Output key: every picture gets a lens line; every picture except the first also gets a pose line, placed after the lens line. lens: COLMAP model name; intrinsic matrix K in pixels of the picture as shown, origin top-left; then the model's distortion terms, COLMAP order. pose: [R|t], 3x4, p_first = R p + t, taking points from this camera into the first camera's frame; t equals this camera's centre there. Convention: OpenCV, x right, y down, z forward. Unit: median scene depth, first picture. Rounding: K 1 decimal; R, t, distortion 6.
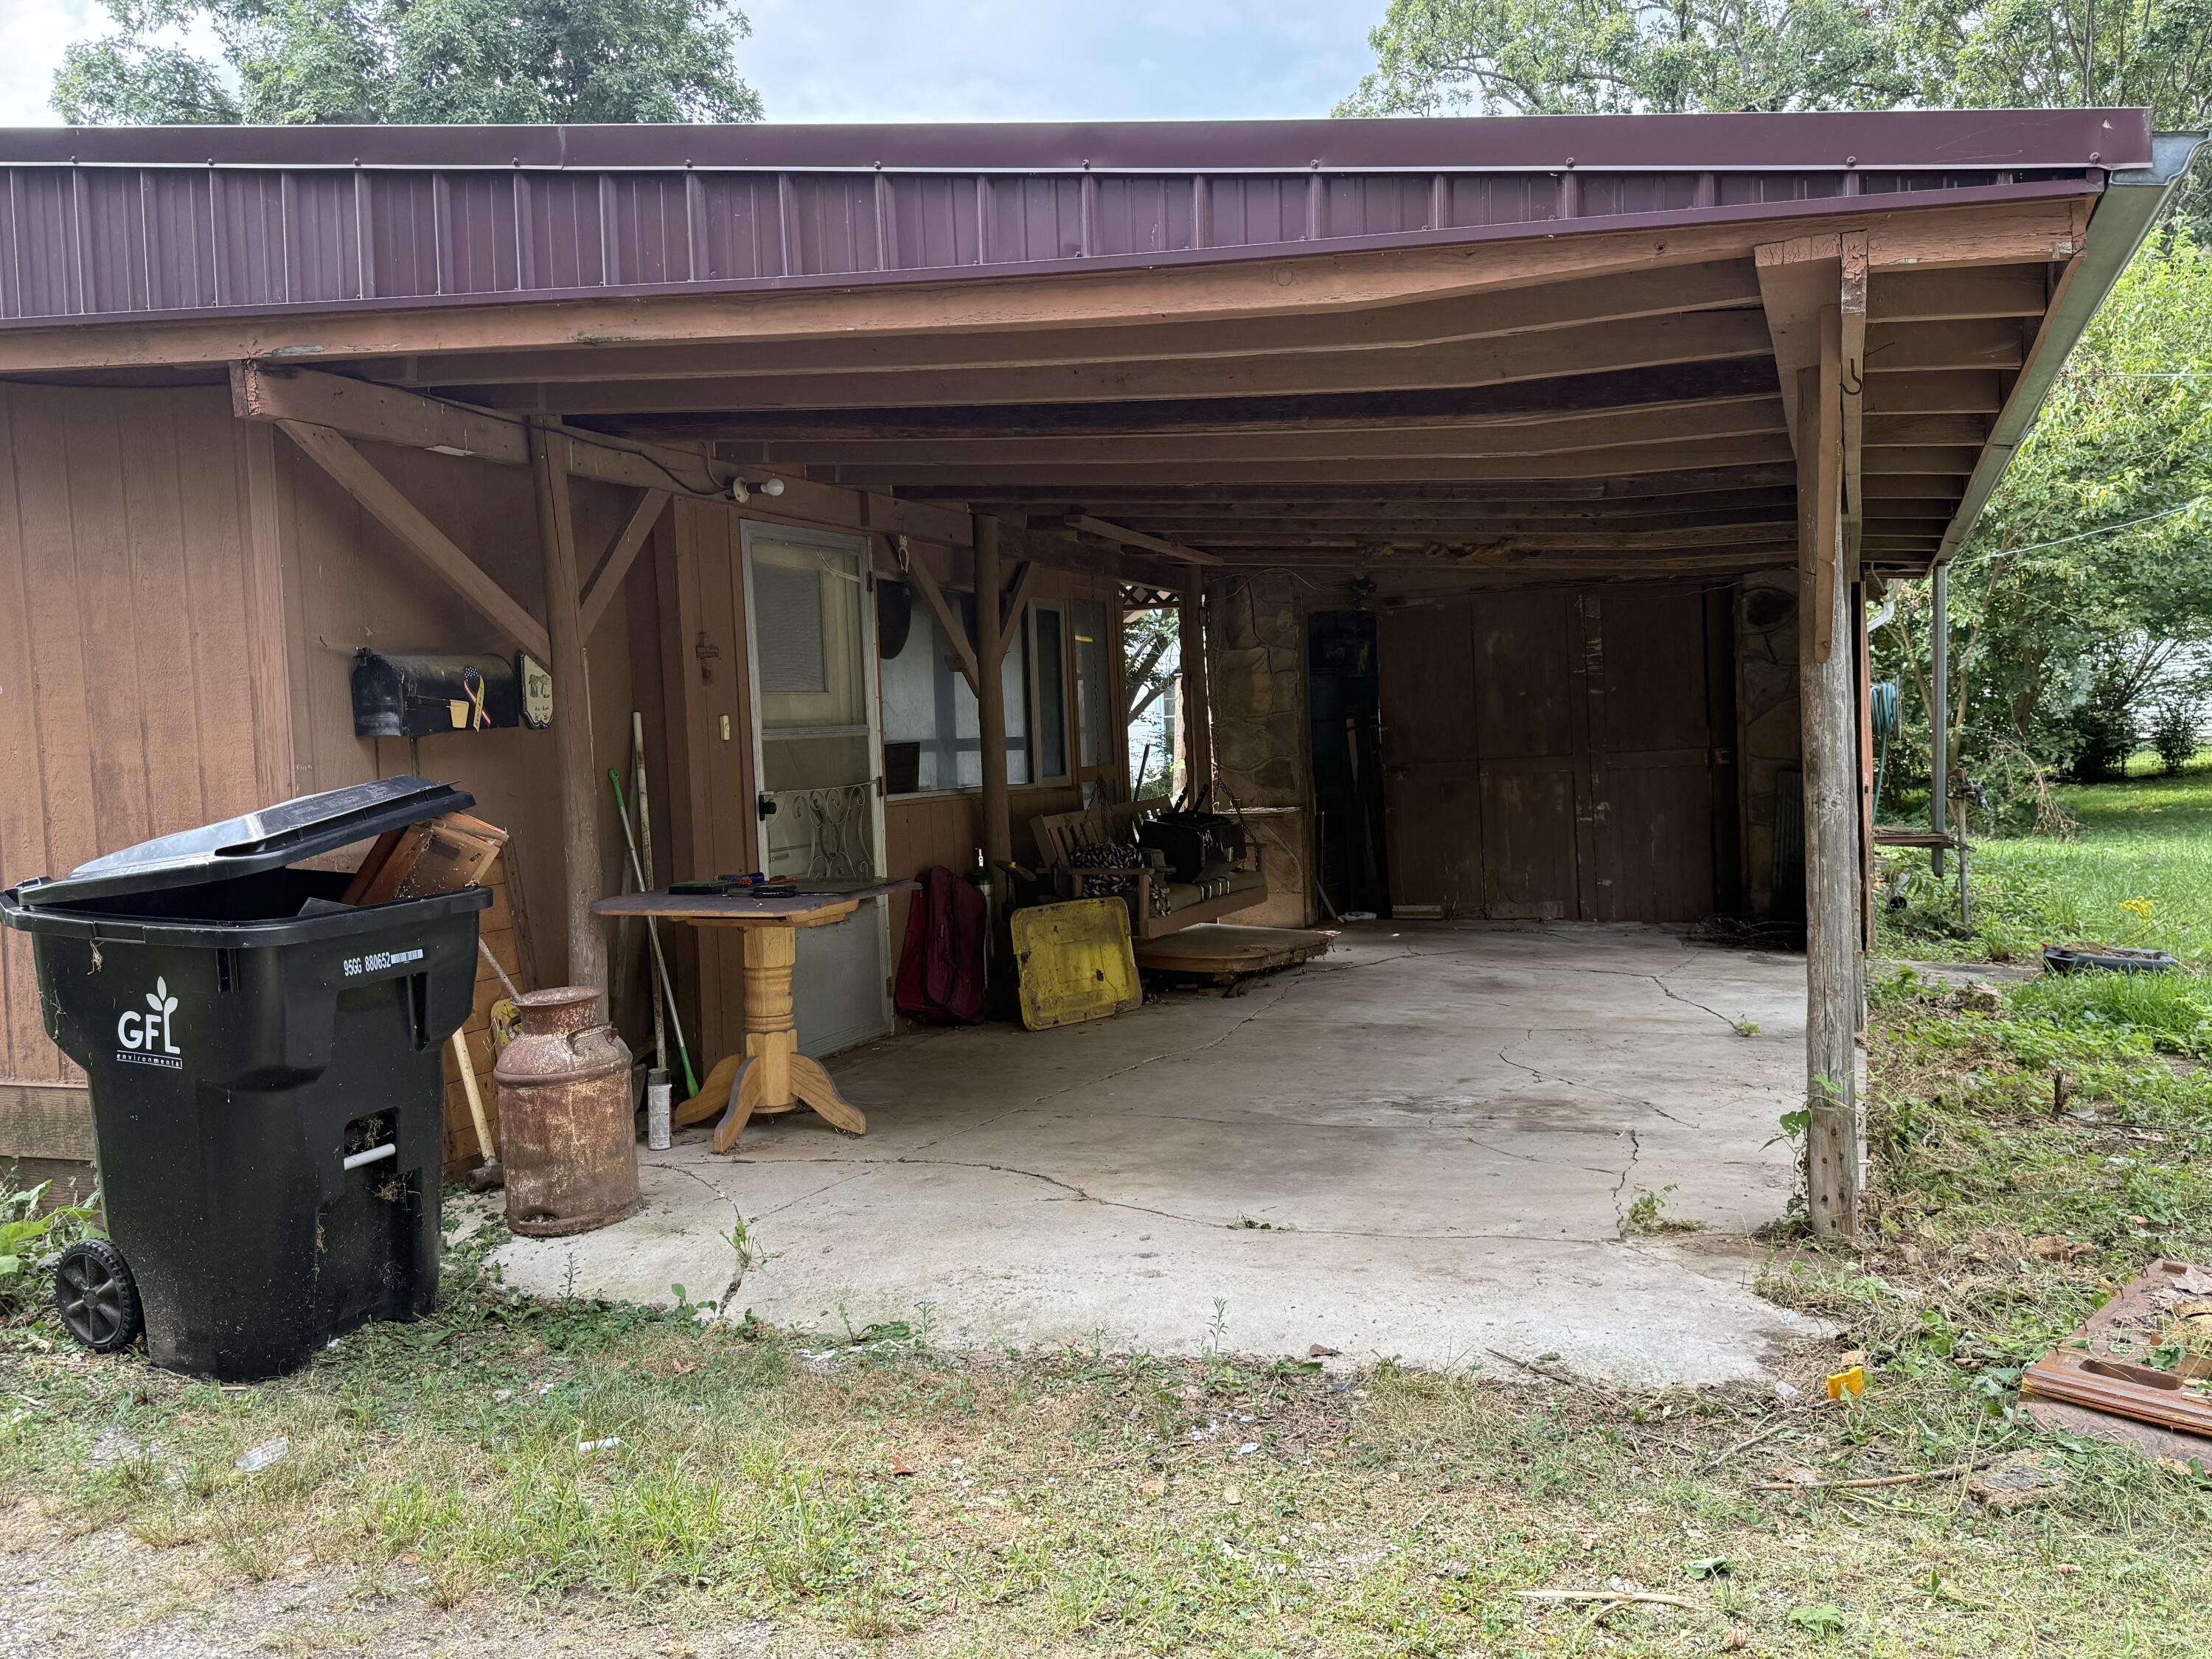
lens RADIAL K [[1821.5, 0, 1106.0], [0, 1821.5, 829.5], [0, 0, 1]] dist [0.148661, -0.226815]
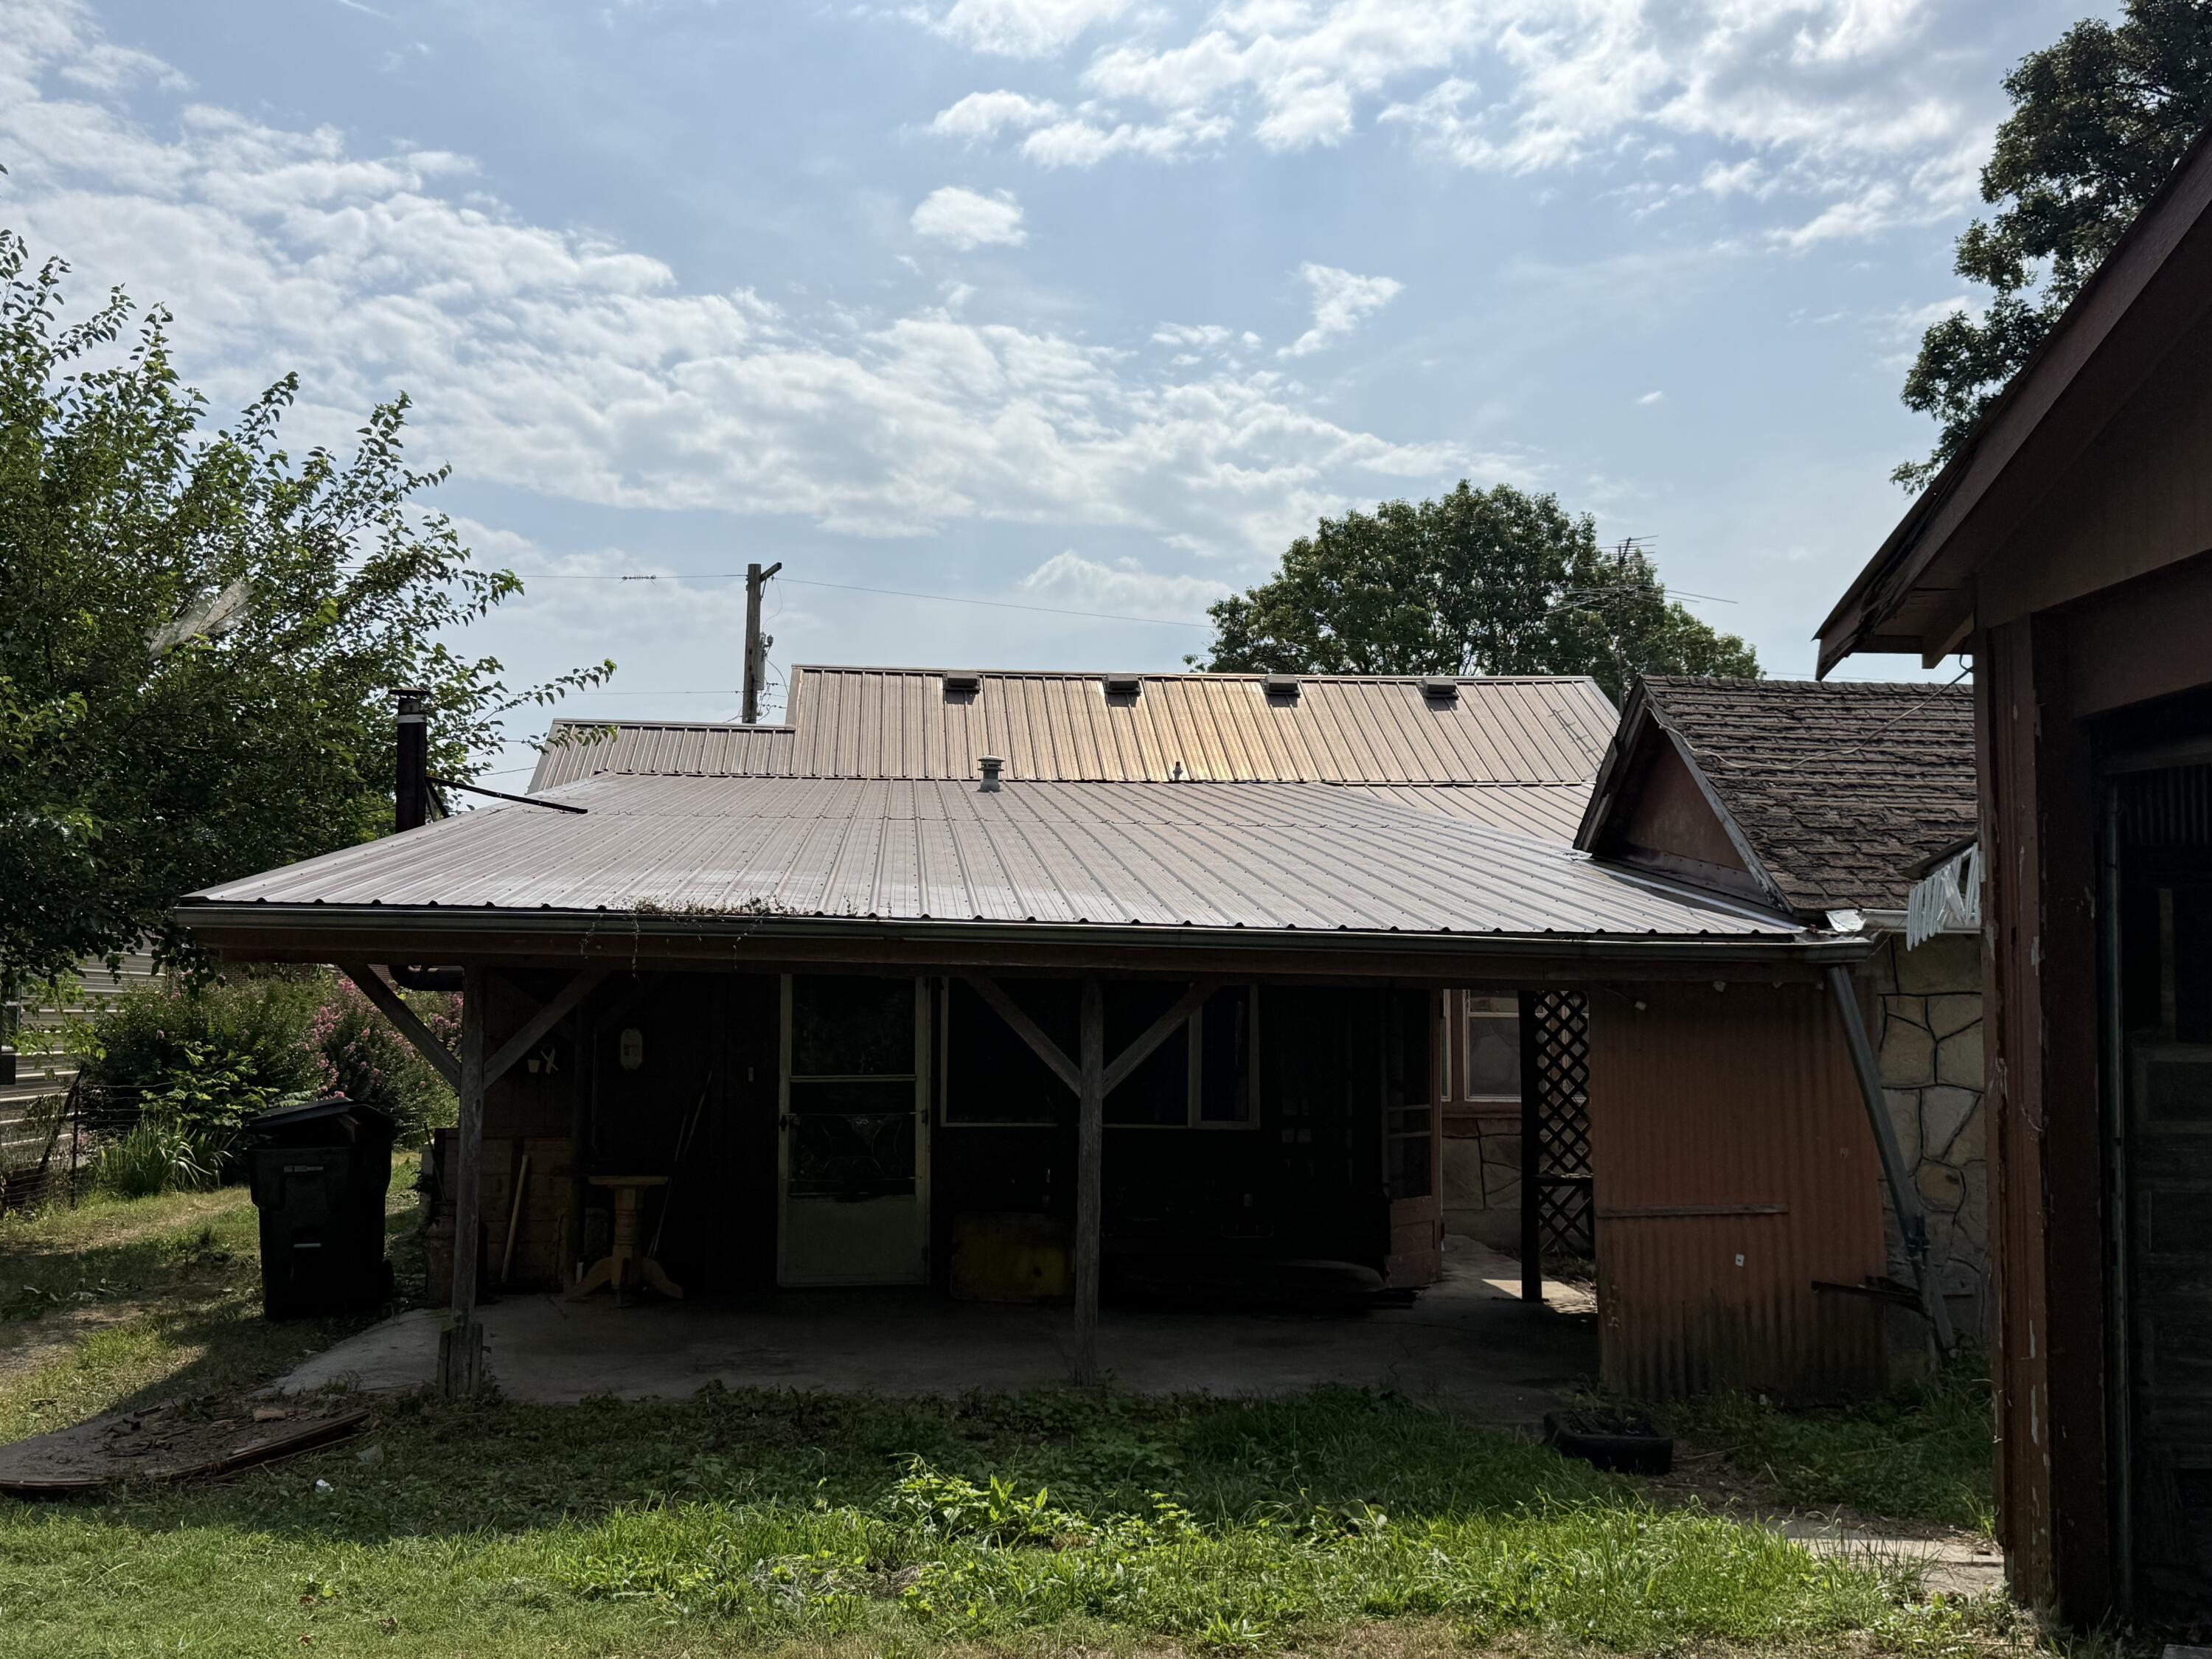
lens RADIAL K [[2223.4, 0, 1102.2], [0, 2223.4, 903.4], [0, 0, 1]] dist [0.076578, -0.003506]
pose [[0.433554, 0.000417, -0.901127, 2.038552], [-0.068352, 0.997134, -0.032425, -0.190849], [0.898532, 0.075652, 0.432340, 0.432992]]
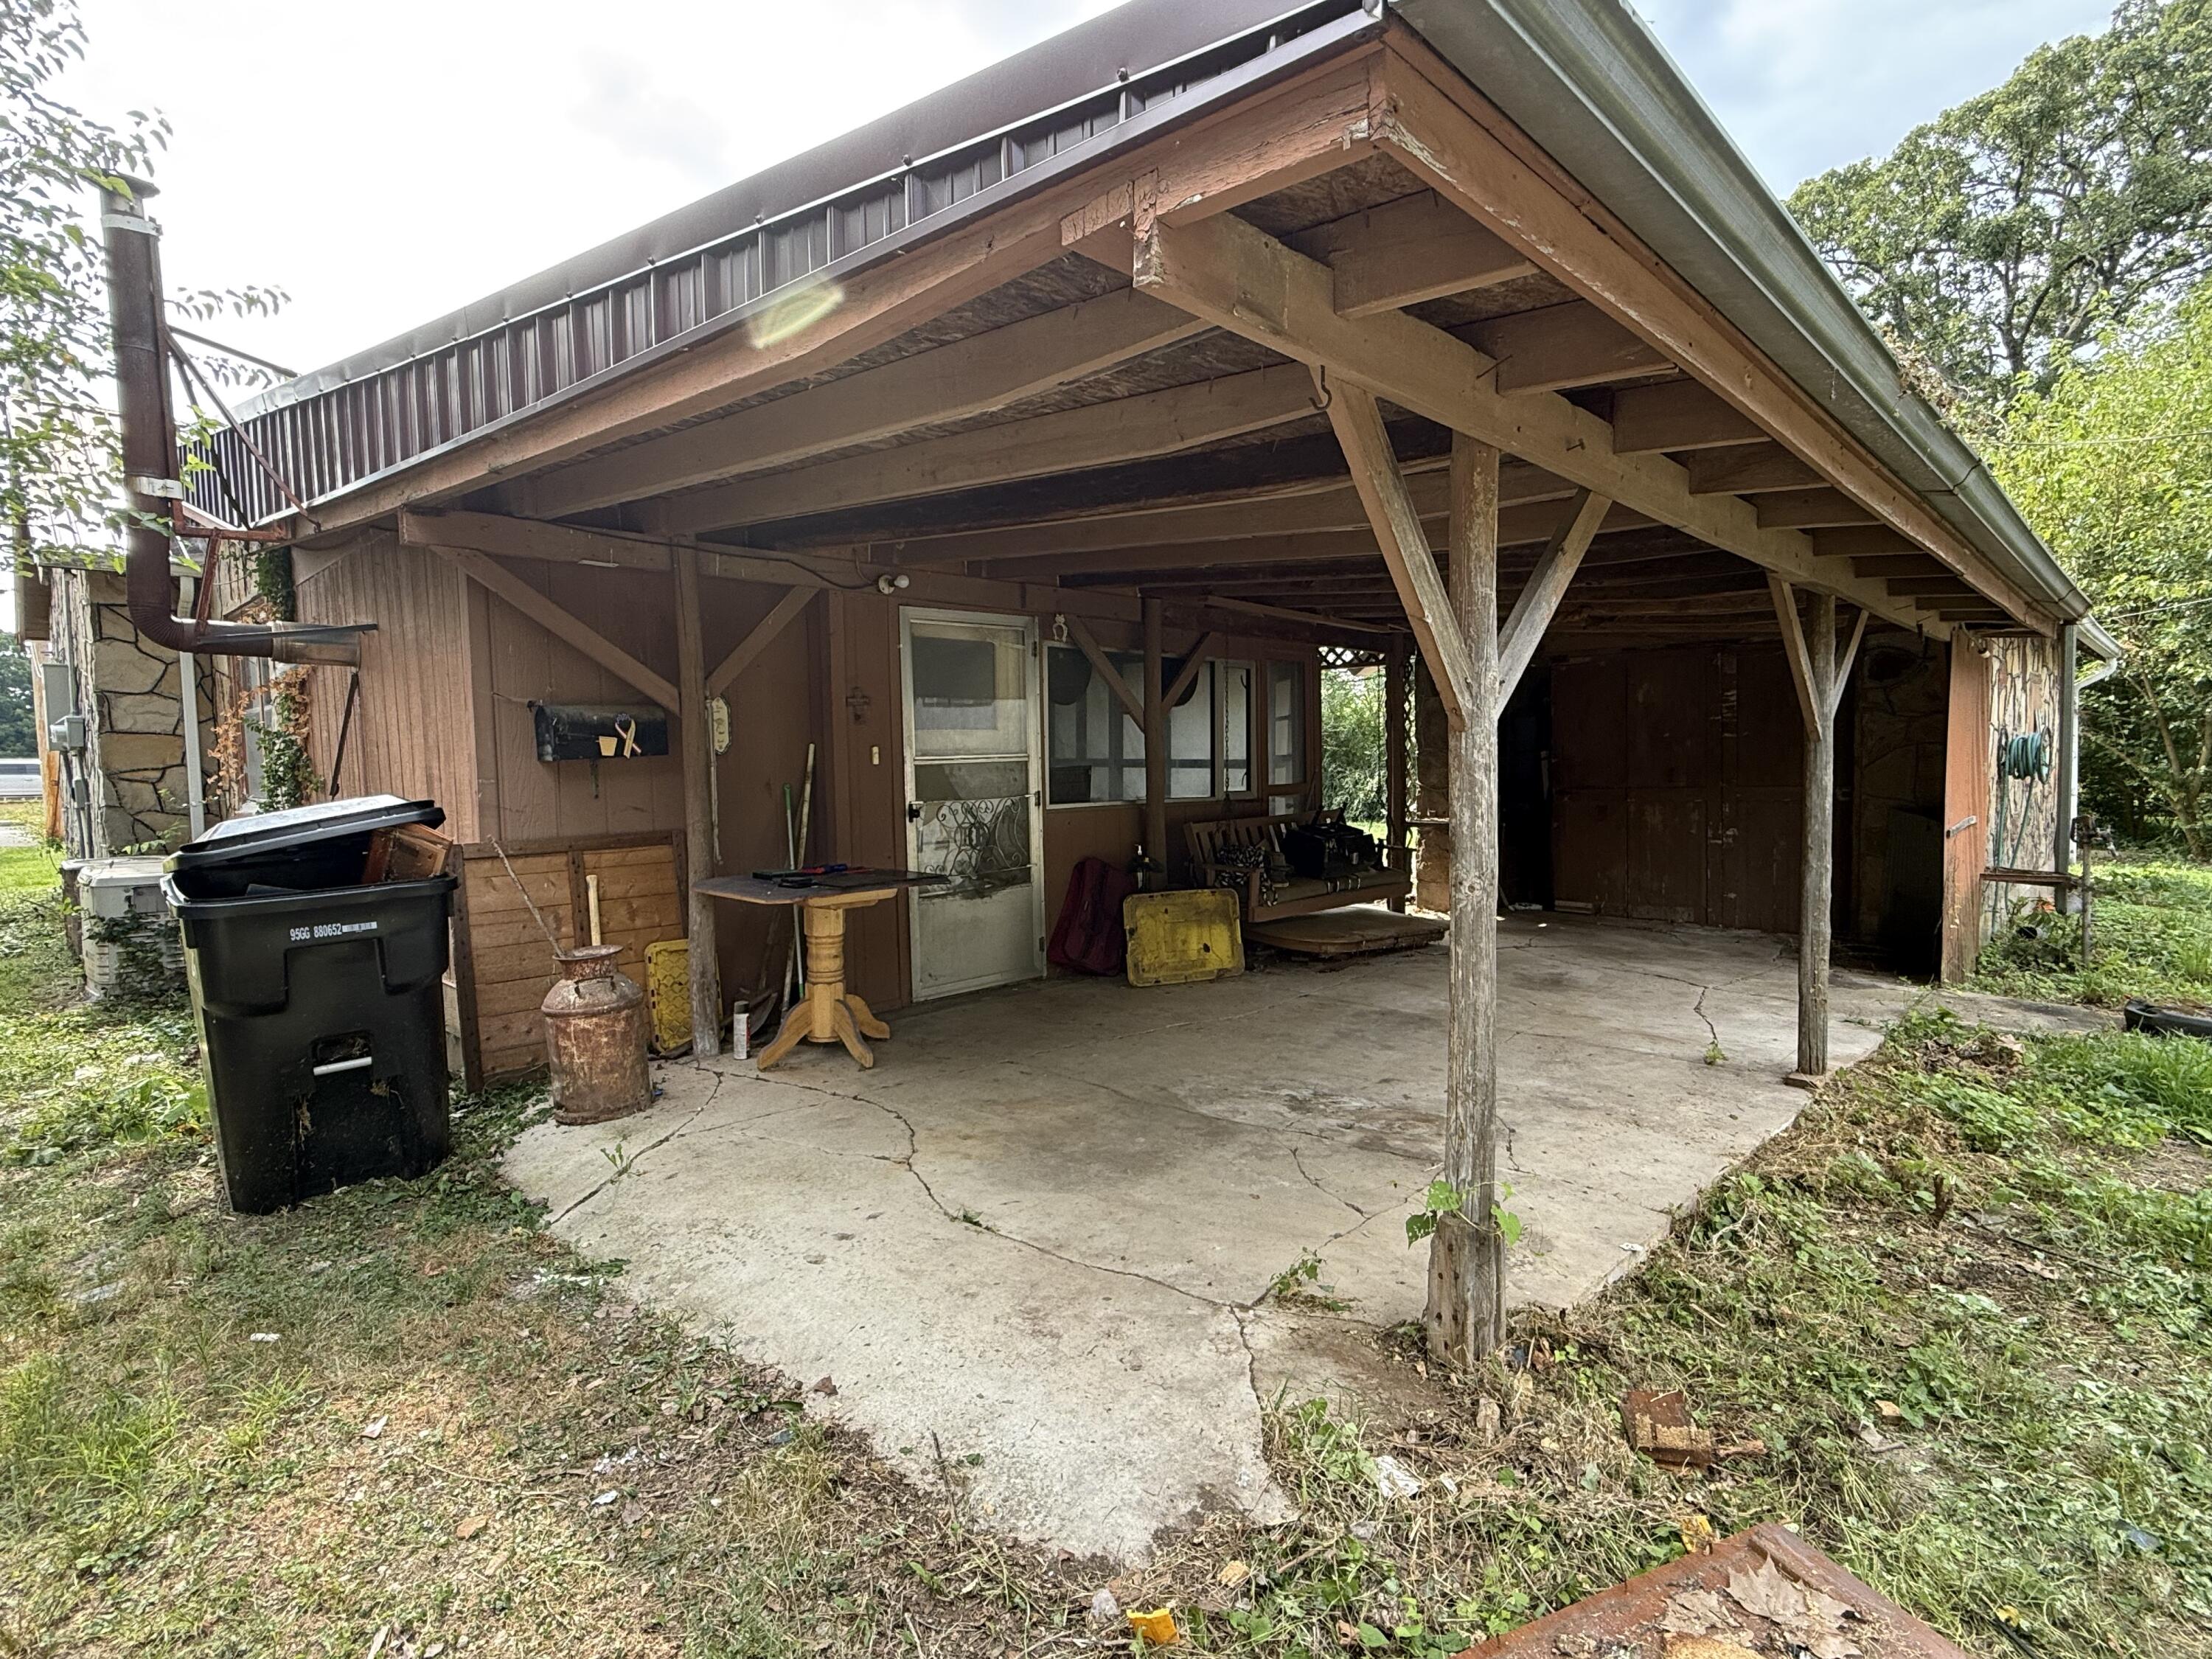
lens RADIAL K [[1116.9, 0, 1100.7], [0, 1116.9, 836.5], [0, 0, 1]] dist [0.000736, 0.000801]
pose [[0.919615, 0.053389, -0.389176, 0.321353], [-0.041387, 0.998375, 0.039165, -0.038788], [0.390635, -0.019910, 0.920330, 0.318522]]
